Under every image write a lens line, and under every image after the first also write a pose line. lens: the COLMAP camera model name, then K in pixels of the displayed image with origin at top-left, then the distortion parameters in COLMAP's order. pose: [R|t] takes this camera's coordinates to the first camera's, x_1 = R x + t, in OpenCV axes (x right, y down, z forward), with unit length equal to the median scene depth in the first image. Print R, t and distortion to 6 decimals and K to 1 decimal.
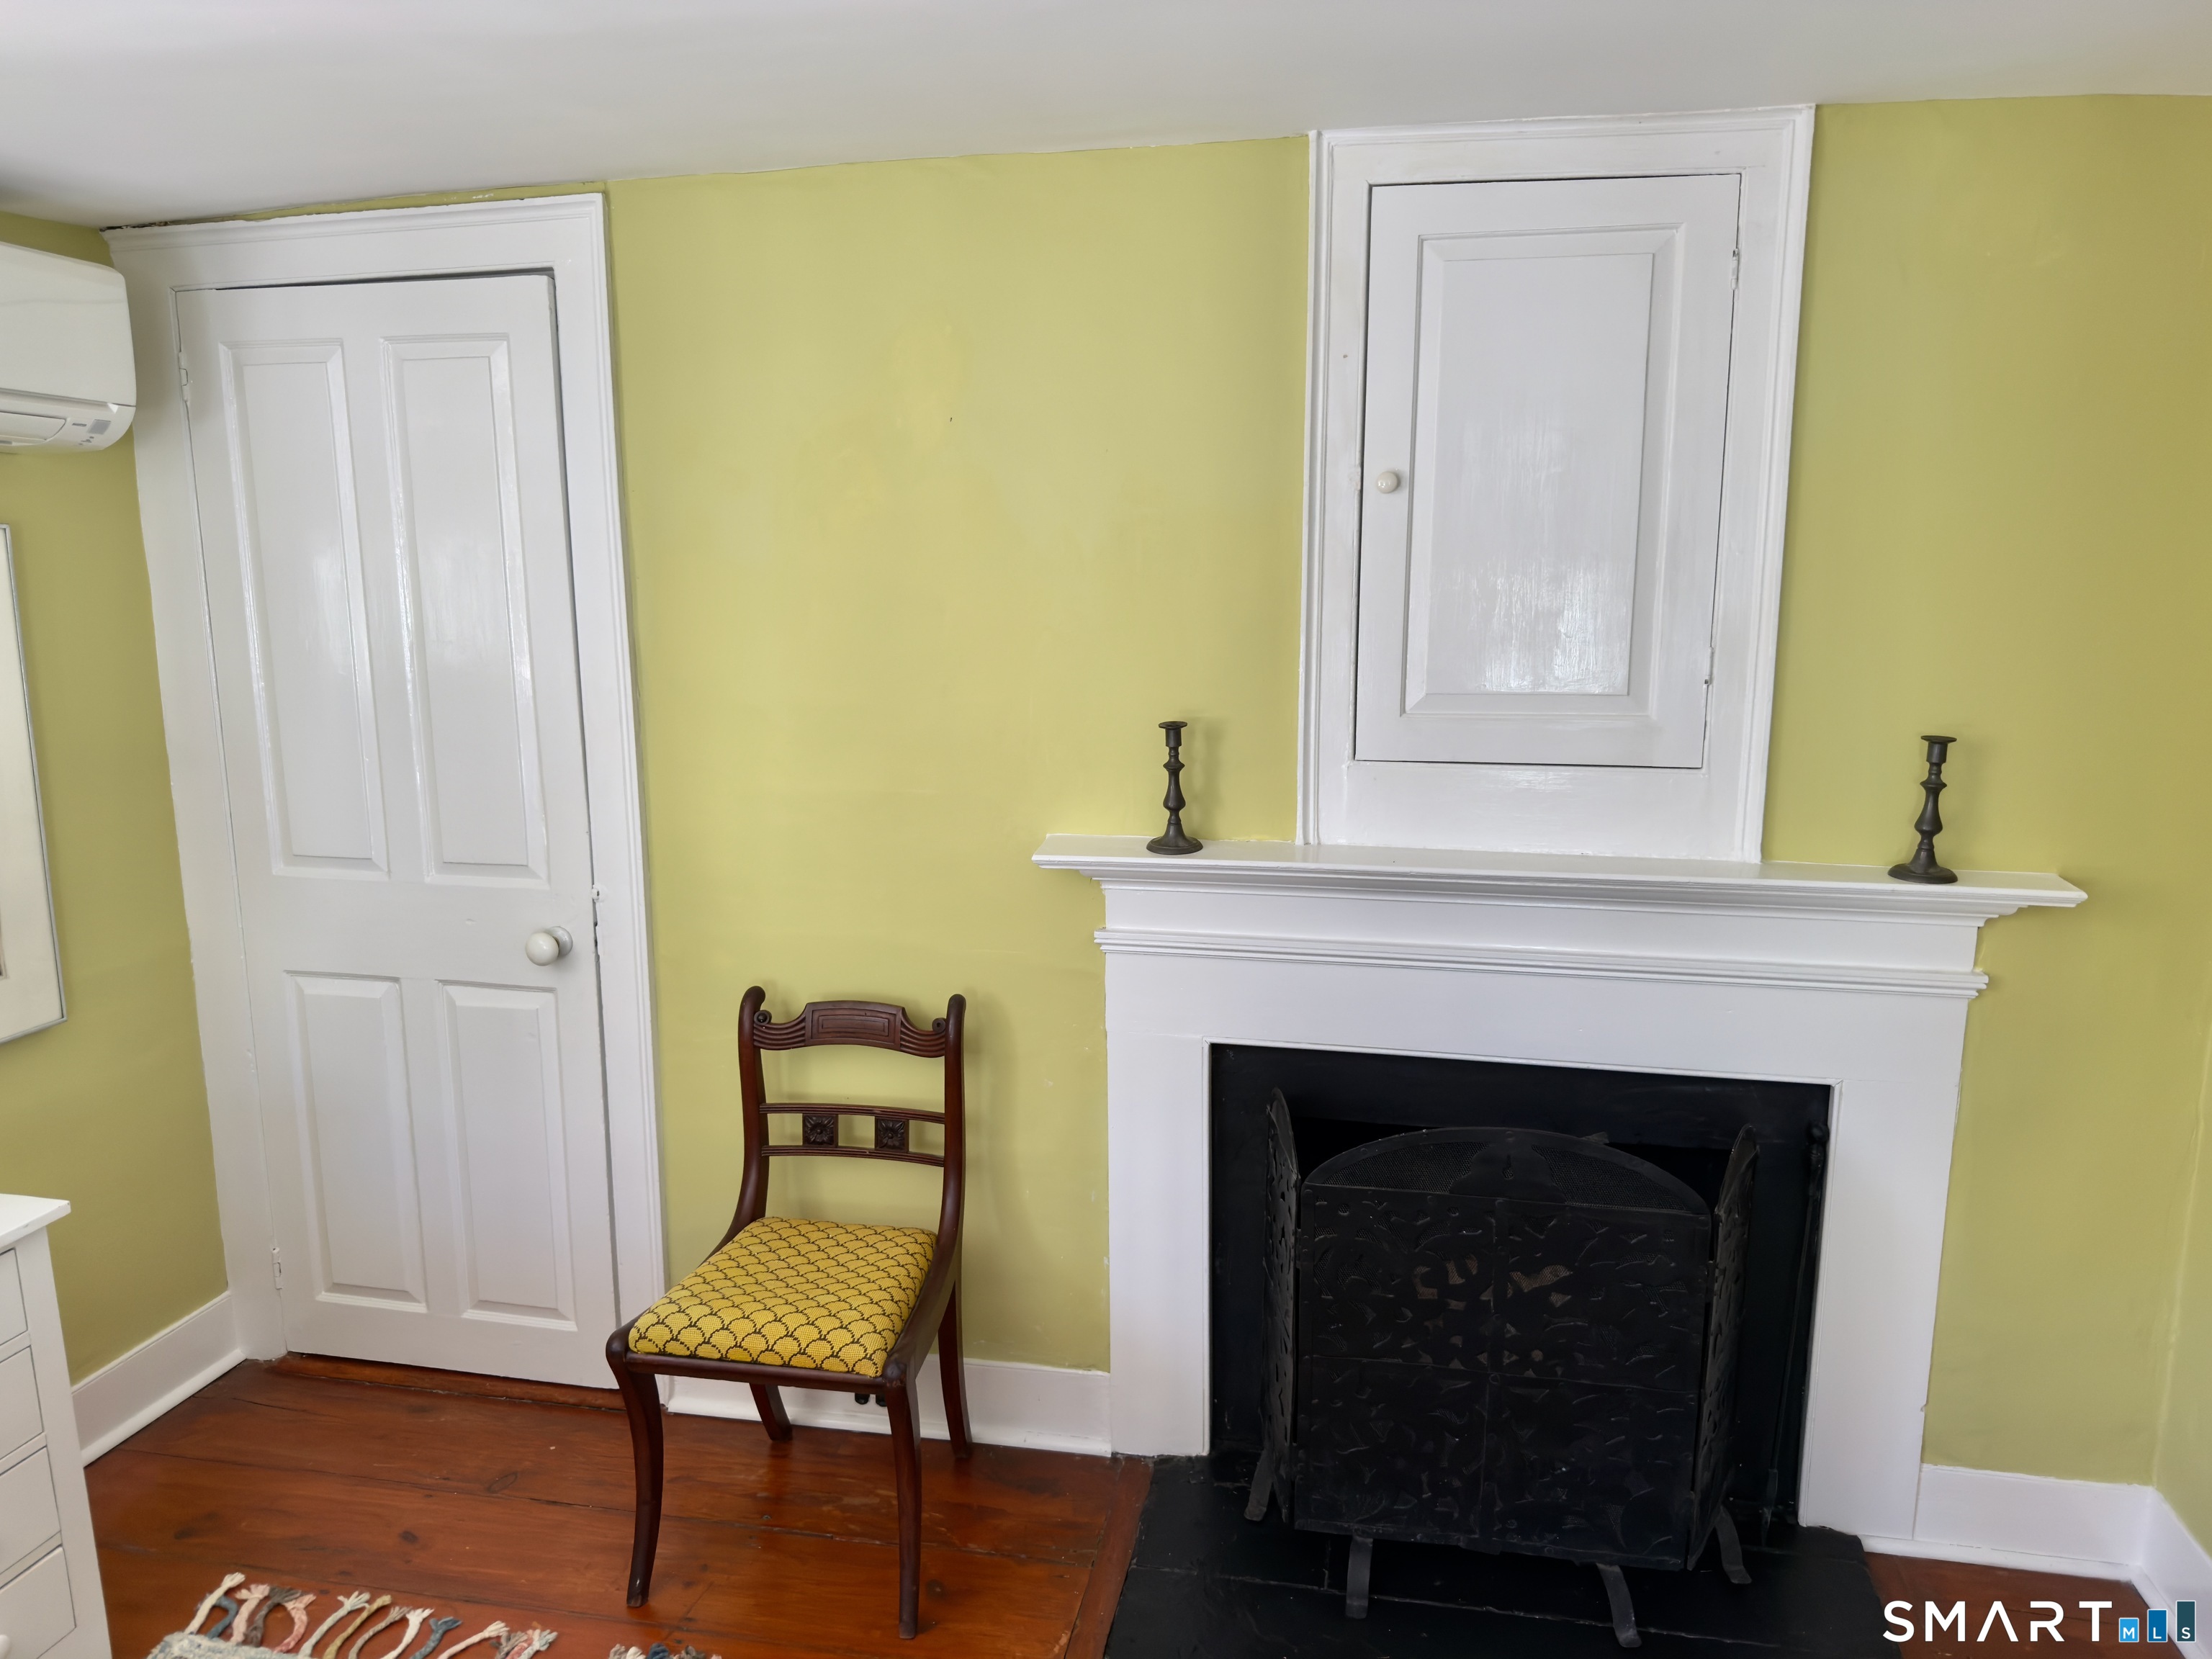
lens RADIAL K [[1578.1, 0, 1102.2], [0, 1578.1, 838.3], [0, 0, 1]] dist [0.094600, -0.189637]
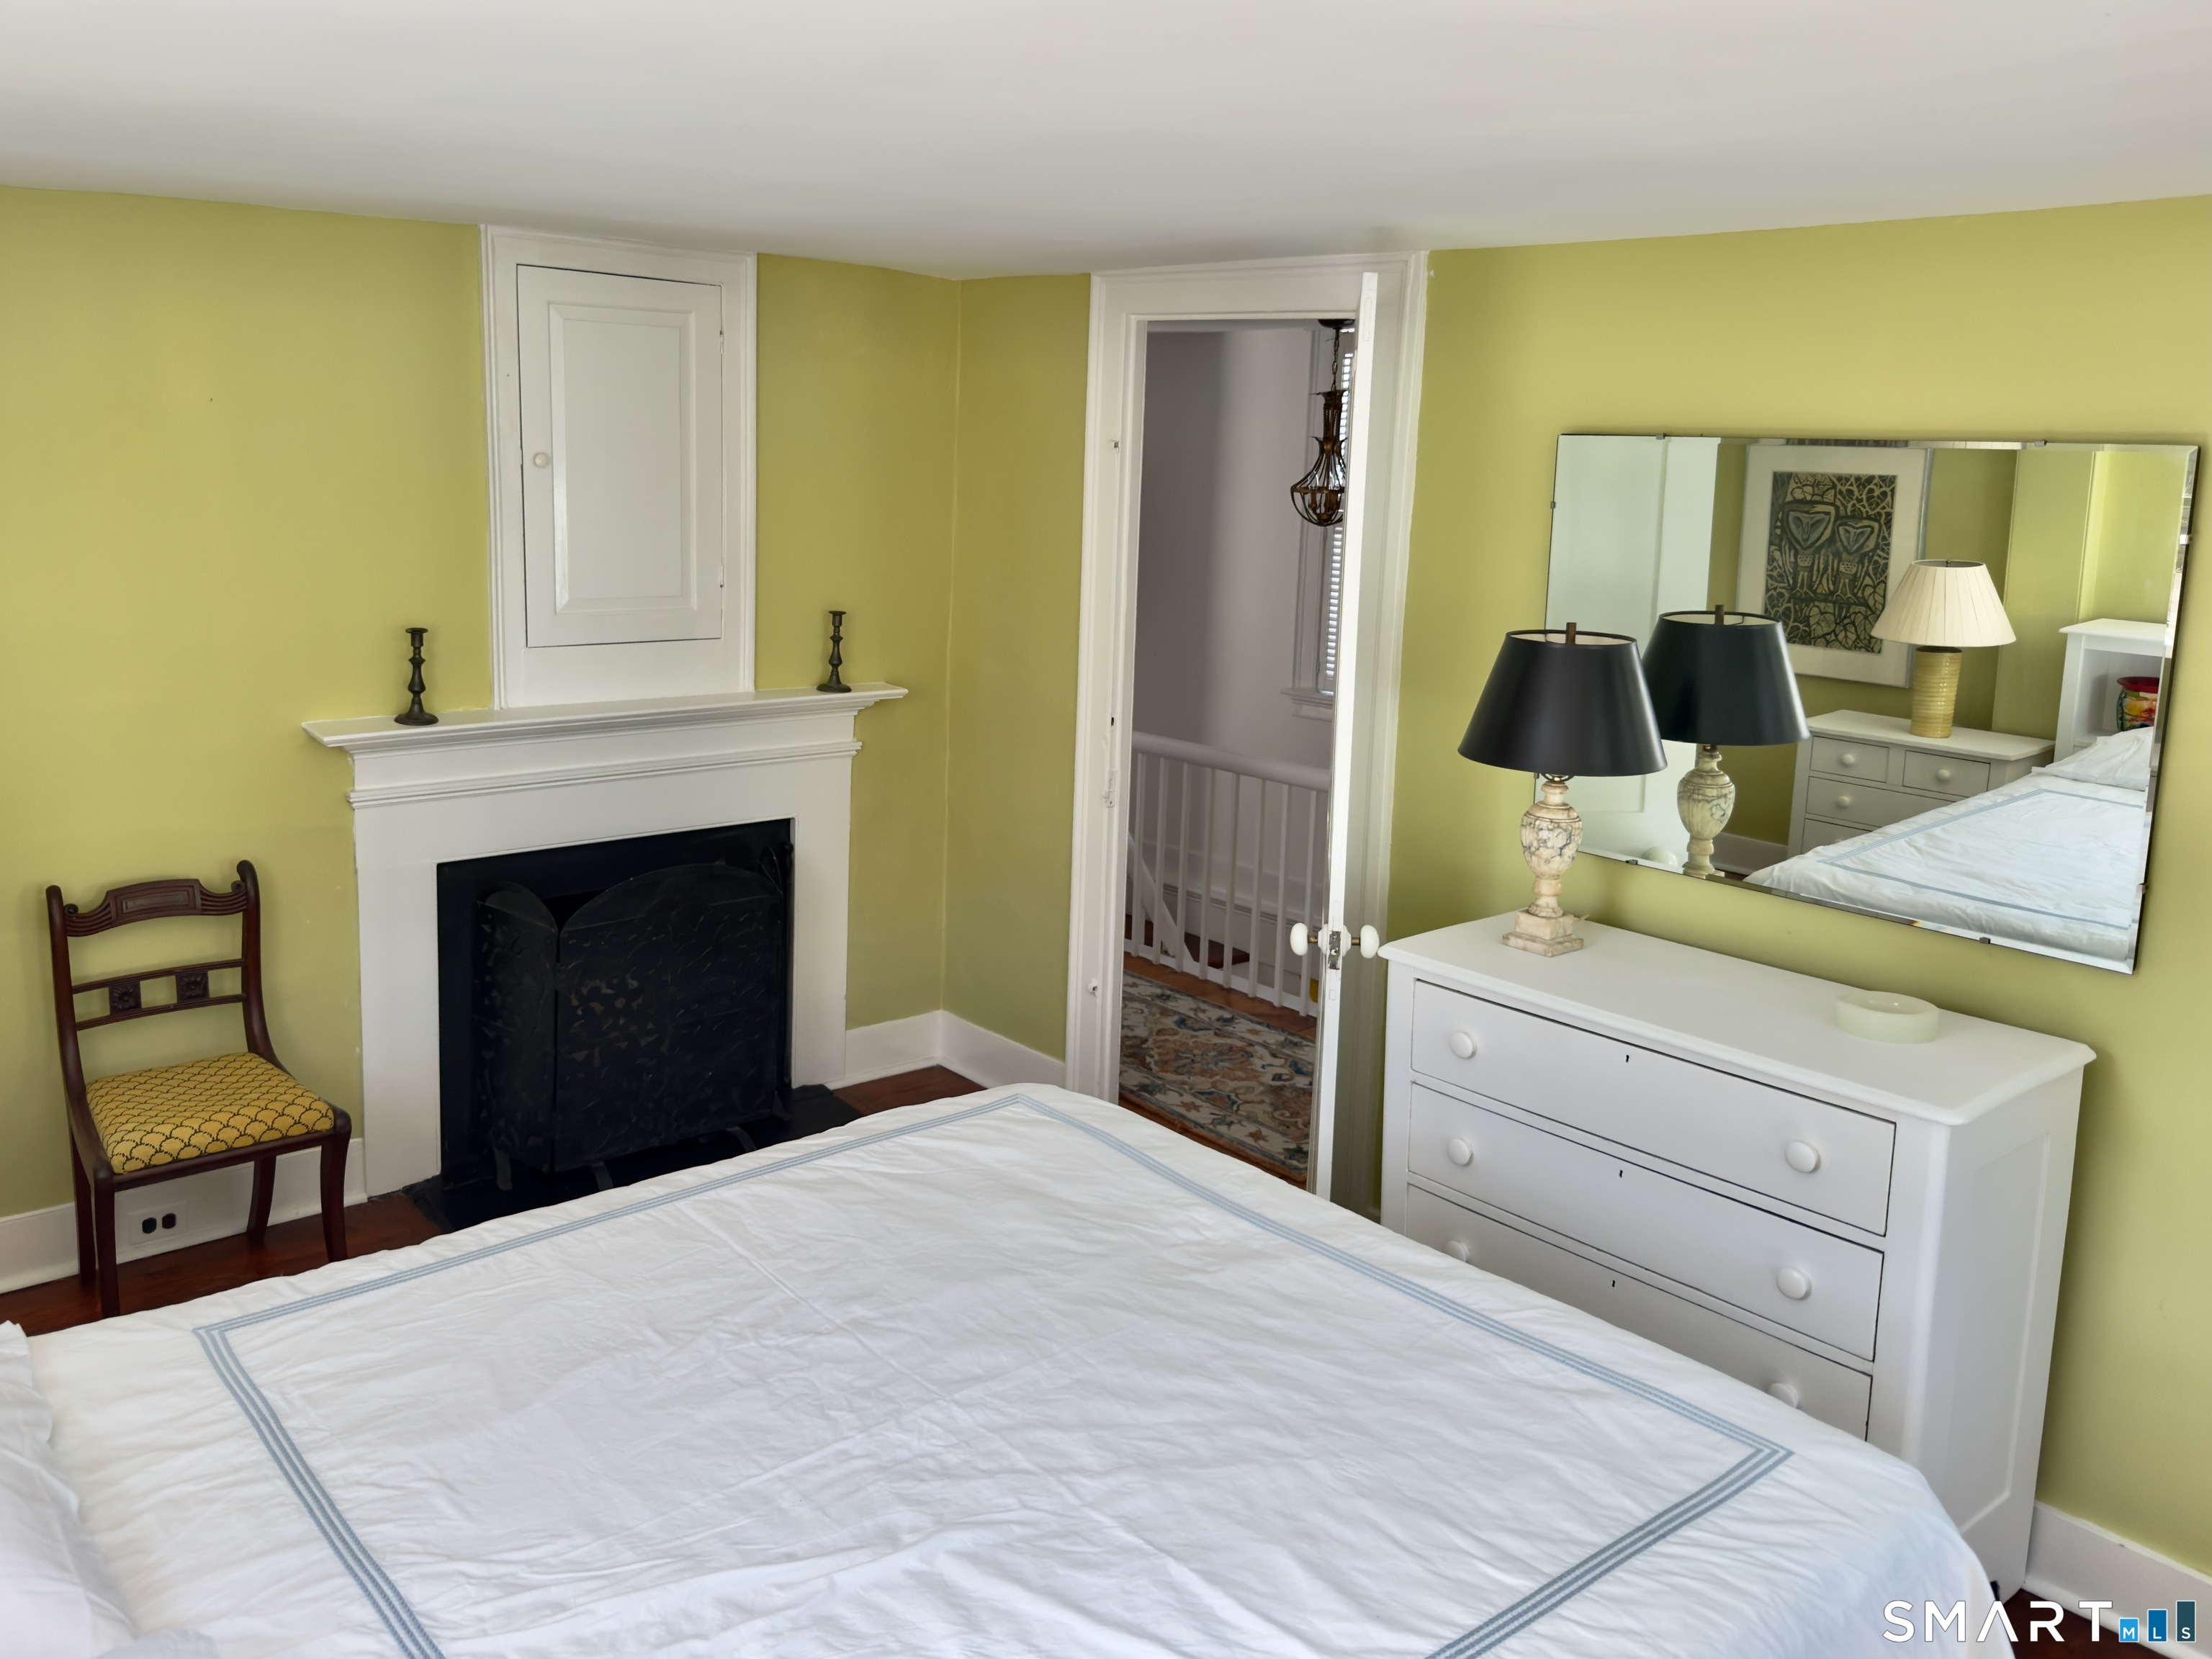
lens RADIAL K [[2004.1, 0, 1106.0], [0, 2004.1, 829.5], [0, 0, 1]] dist [-0.002242, 0.000892]
pose [[0.567411, -0.139543, 0.811525, -1.045560], [0.105887, 0.989719, 0.096149, -0.004484], [-0.816598, 0.031374, 0.576353, -0.487873]]
